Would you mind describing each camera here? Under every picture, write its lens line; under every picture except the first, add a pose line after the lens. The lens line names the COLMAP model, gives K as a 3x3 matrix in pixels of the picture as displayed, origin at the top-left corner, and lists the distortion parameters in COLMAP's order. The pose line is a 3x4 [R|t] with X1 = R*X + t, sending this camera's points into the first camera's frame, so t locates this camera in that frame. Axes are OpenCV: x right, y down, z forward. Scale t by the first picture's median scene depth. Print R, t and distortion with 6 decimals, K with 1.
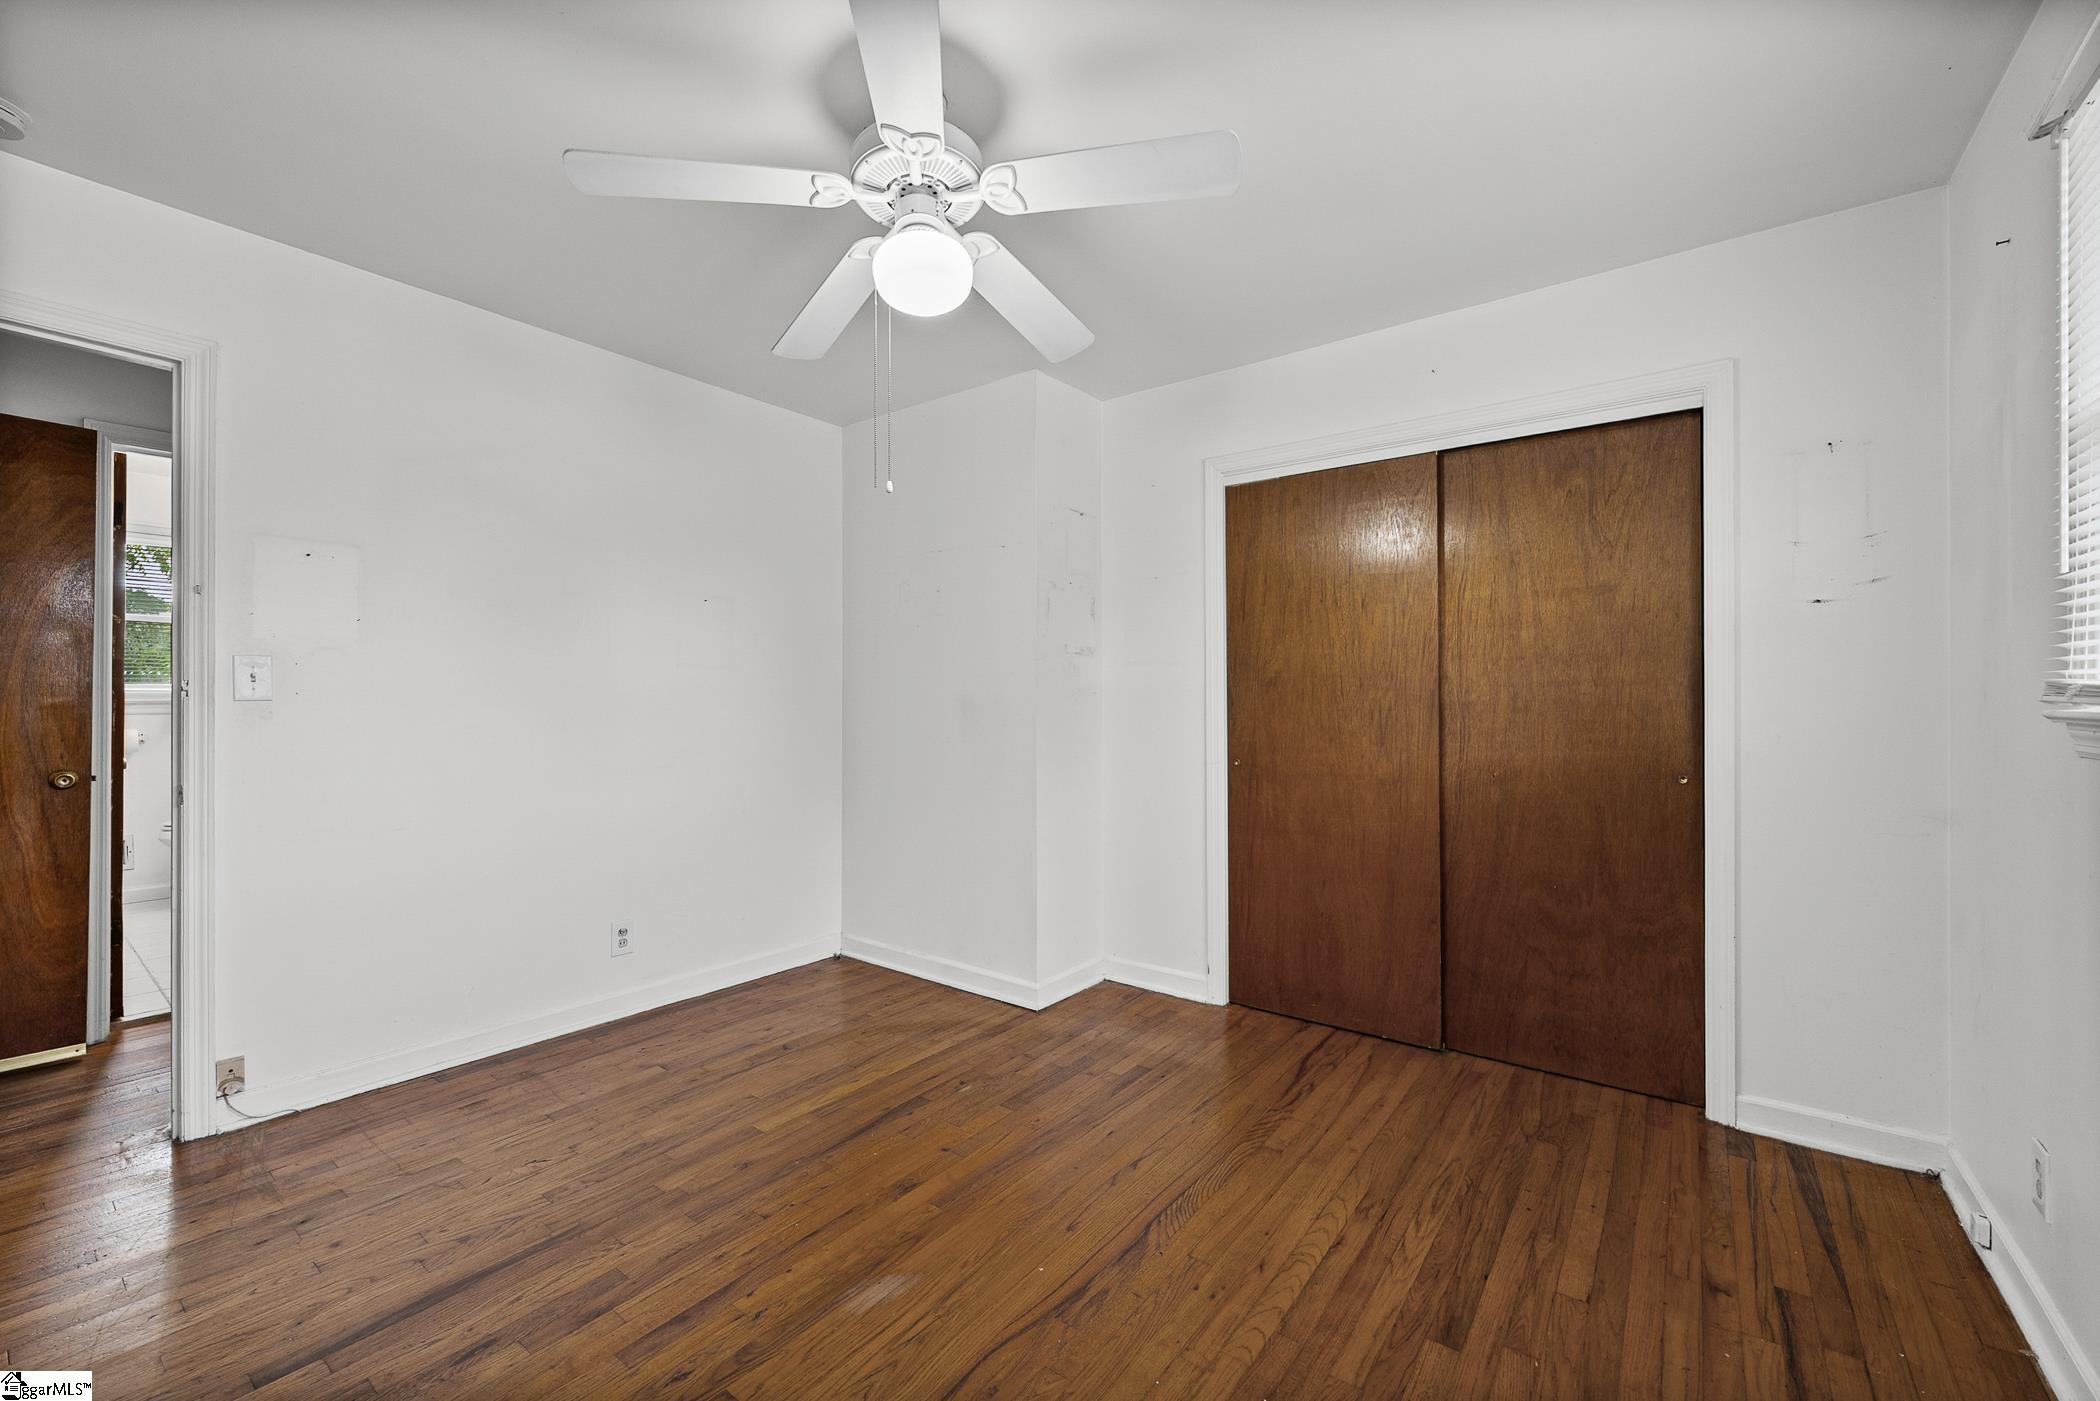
lens RADIAL K [[840.1, 0, 1050.9], [0, 840.1, 721.5], [0, 0, 1]] dist [0.001232, 0.000016]
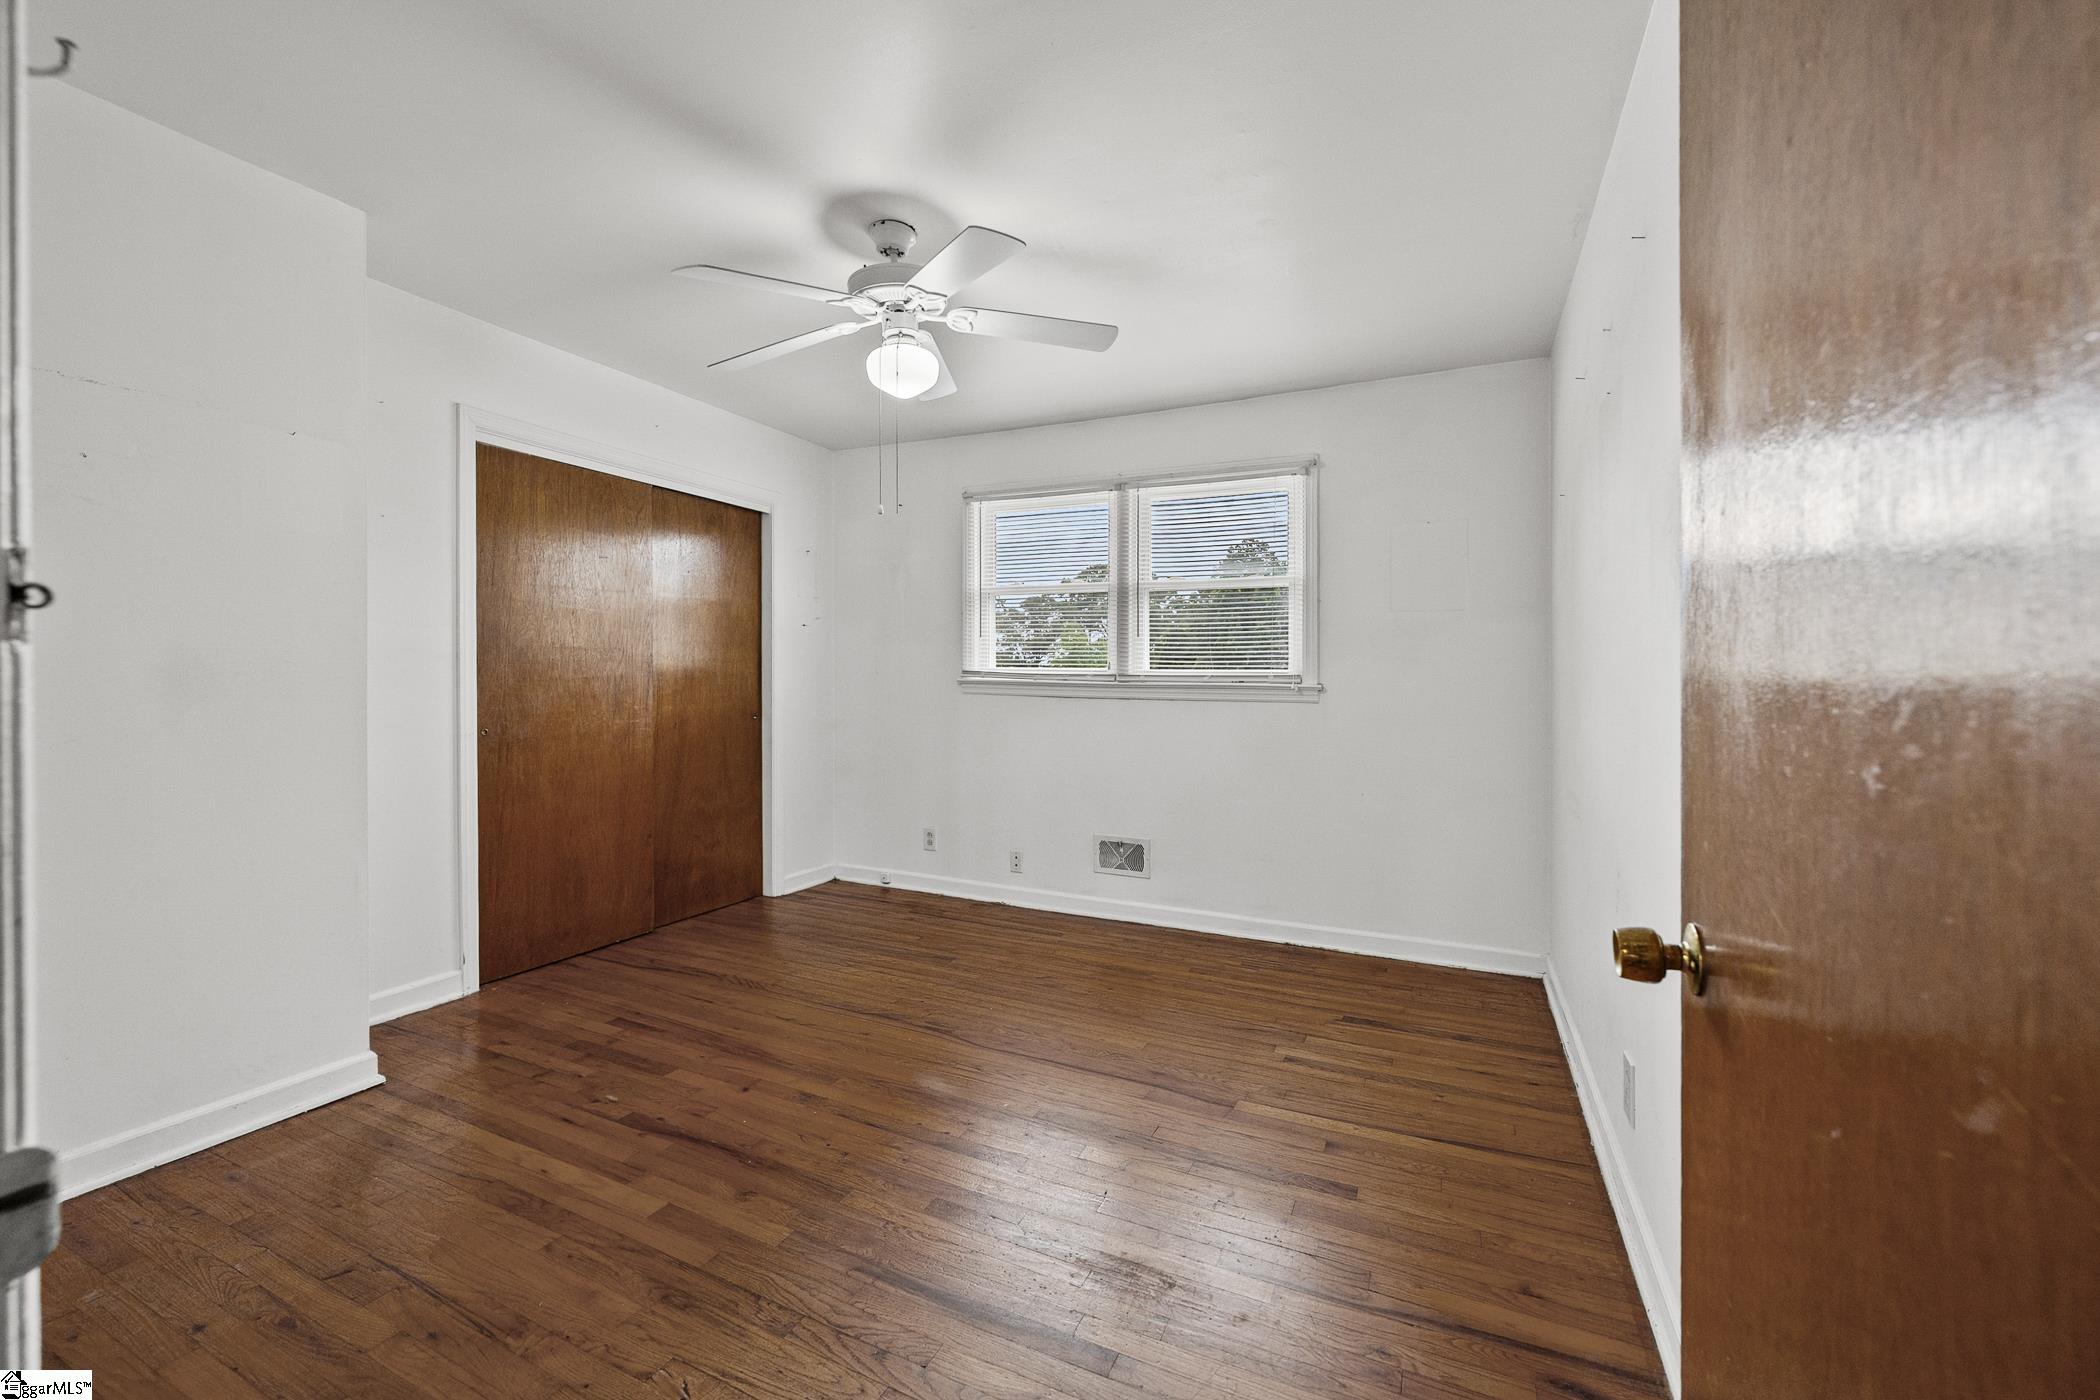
lens RADIAL K [[840.1, 0, 1053.1], [0, 840.1, 678.2], [0, 0, 1]] dist [0.001232, 0.000016]
pose [[-0.199973, -0.008520, 0.979764, -1.031180], [0.002342, 0.999955, 0.009173, -0.024918], [-0.979799, 0.004129, -0.199944, 0.674080]]
